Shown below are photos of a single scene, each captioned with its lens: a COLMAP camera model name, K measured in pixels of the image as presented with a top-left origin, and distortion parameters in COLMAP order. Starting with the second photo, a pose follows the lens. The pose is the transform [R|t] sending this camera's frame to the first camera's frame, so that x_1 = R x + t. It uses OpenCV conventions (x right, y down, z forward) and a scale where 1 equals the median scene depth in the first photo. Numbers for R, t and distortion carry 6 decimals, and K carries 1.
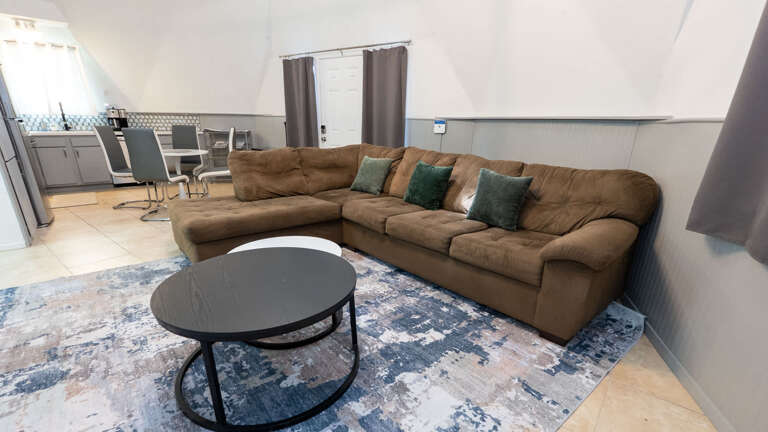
lens RADIAL K [[350.9, 0, 392.3], [0, 350.9, 250.9], [0, 0, 1]] dist [-0.004801, -0.000179]
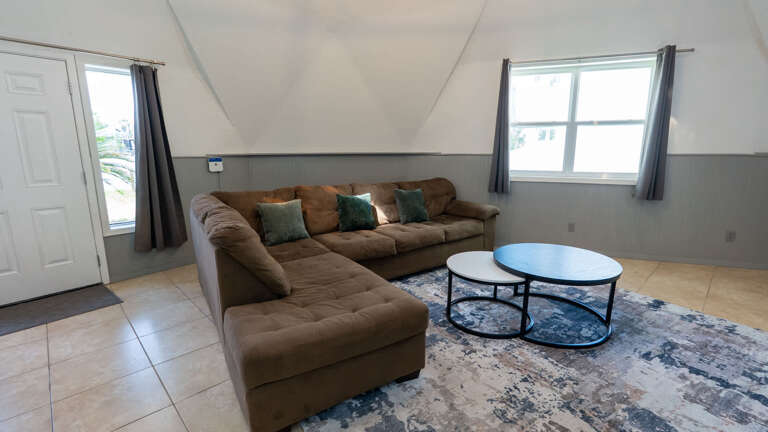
lens RADIAL K [[350.0, 0, 389.6], [0, 350.0, 215.9], [0, 0, 1]] dist [-0.002773, -0.000192]
pose [[0.116147, -0.207069, 0.971407, -0.770674], [0.349178, 0.924108, 0.155237, -0.239645], [-0.929831, 0.321164, 0.179636, 0.520805]]
